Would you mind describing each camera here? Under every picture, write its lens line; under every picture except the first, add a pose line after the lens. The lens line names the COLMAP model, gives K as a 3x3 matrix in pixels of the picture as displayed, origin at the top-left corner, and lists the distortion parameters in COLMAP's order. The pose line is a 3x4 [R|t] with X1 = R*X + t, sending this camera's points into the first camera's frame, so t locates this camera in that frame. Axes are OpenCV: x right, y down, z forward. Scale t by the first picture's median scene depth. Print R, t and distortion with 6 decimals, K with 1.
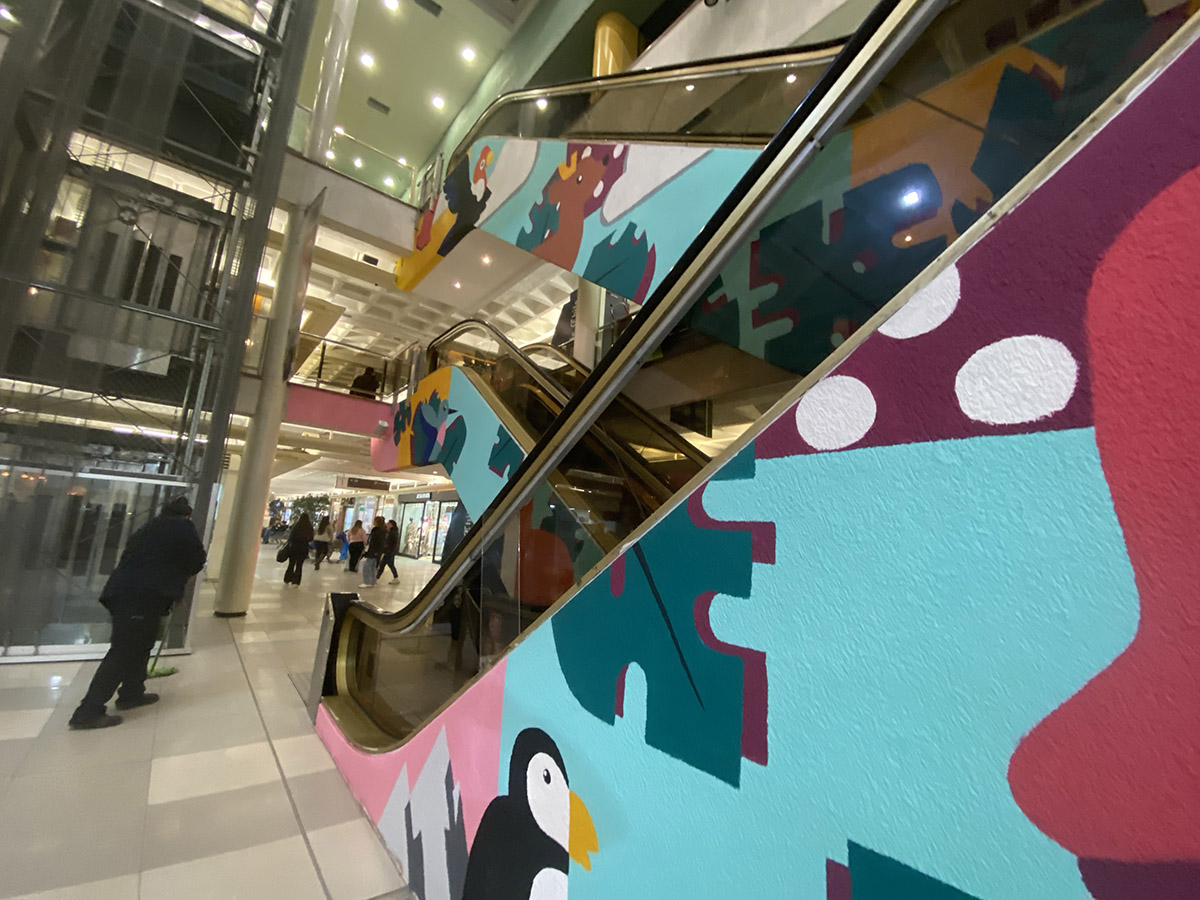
lens RADIAL K [[490.2, 0, 595.8], [0, 490.2, 446.1], [0, 0, 1]] dist [-0.007590, -0.000942]
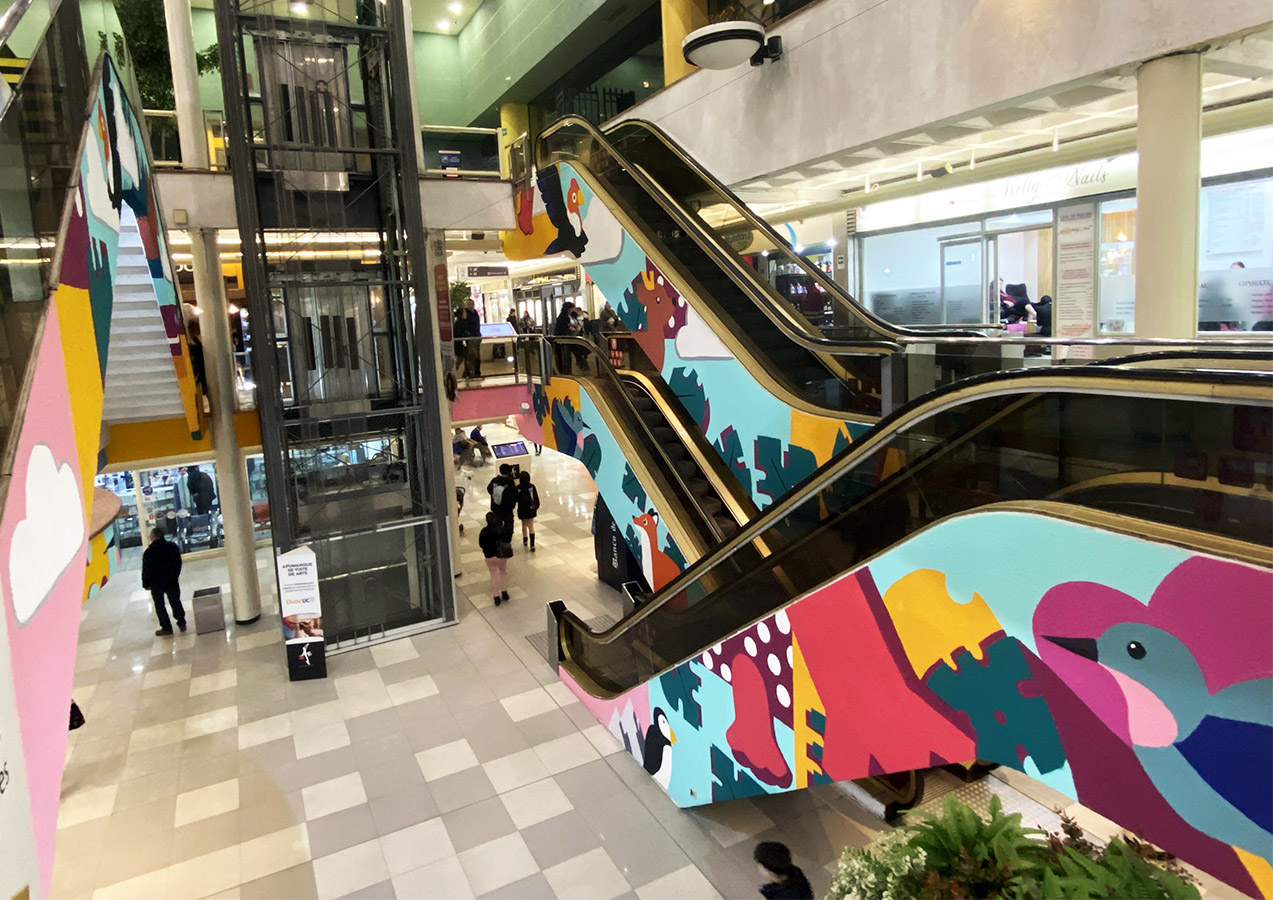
lens RADIAL K [[738.3, 0, 625.4], [0, 738.3, 356.6], [0, 0, 1]] dist [0.029336, -0.004030]
pose [[0.972364, -0.100661, -0.210655, 0.961298], [0.149940, 0.960857, 0.232965, -2.925752], [0.178959, -0.258112, 0.949396, -3.211787]]
